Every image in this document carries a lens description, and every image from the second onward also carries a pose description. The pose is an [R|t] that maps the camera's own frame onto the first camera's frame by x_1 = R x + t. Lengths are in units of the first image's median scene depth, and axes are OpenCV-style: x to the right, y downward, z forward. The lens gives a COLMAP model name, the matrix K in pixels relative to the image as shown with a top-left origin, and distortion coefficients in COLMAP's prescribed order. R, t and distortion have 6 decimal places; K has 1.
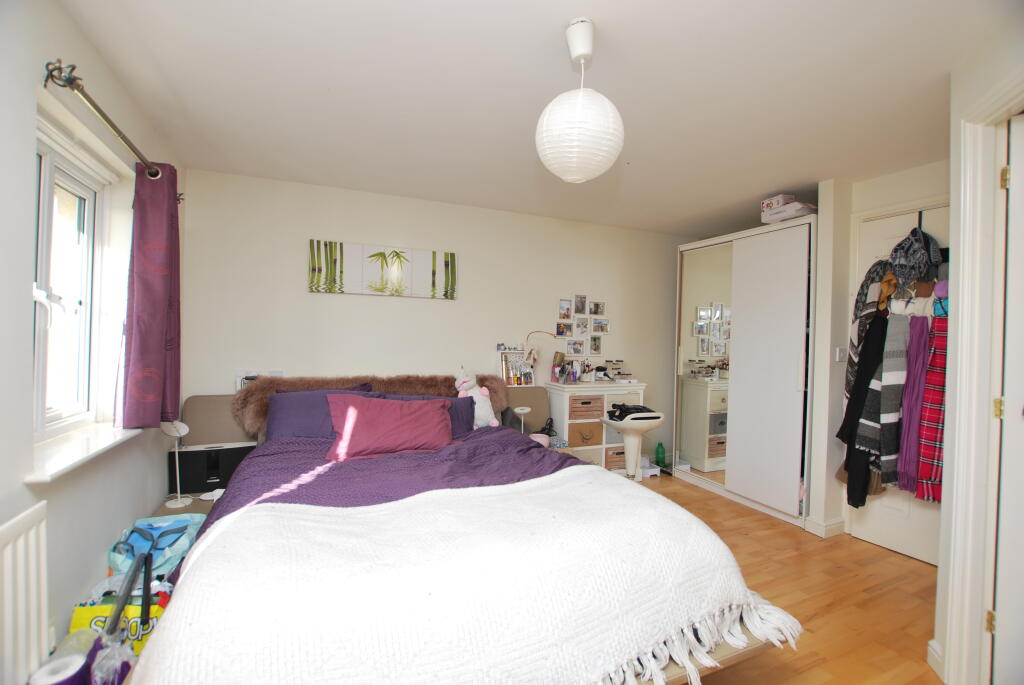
lens RADIAL K [[451.4, 0, 508.7], [0, 451.4, 334.7], [0, 0, 1]] dist [-0.025711, -0.000309]
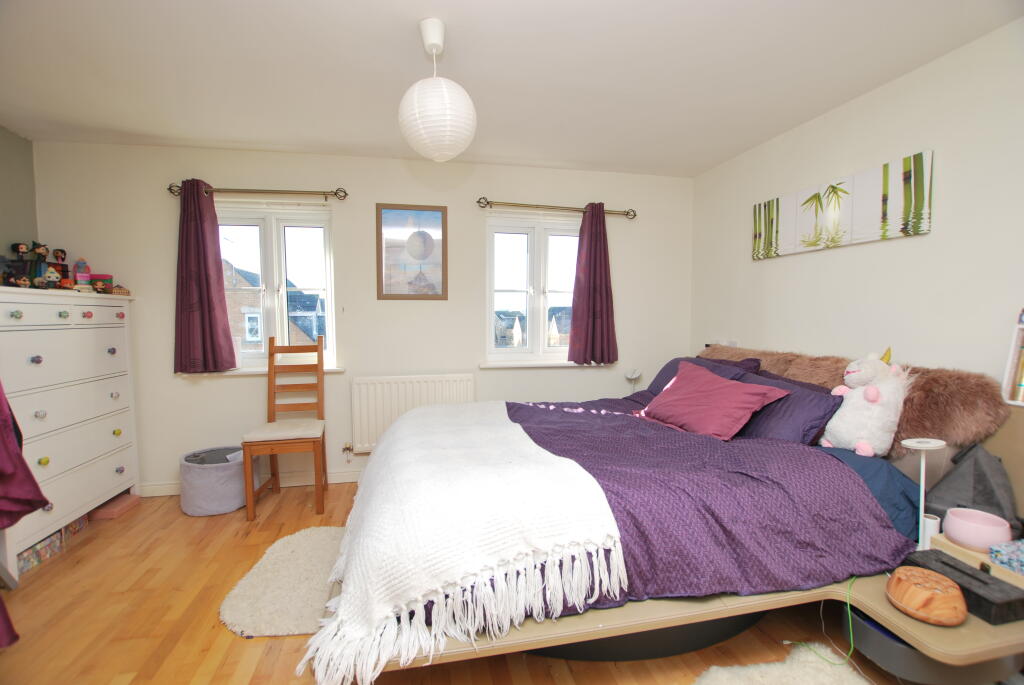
lens RADIAL K [[451.4, 0, 514.2], [0, 451.4, 344.4], [0, 0, 1]] dist [-0.025711, -0.000309]
pose [[-0.174628, 0.043751, -0.983662, 0.559274], [0.004204, 0.999036, 0.043688, 0.036880], [0.984626, 0.003494, -0.174643, 0.633028]]
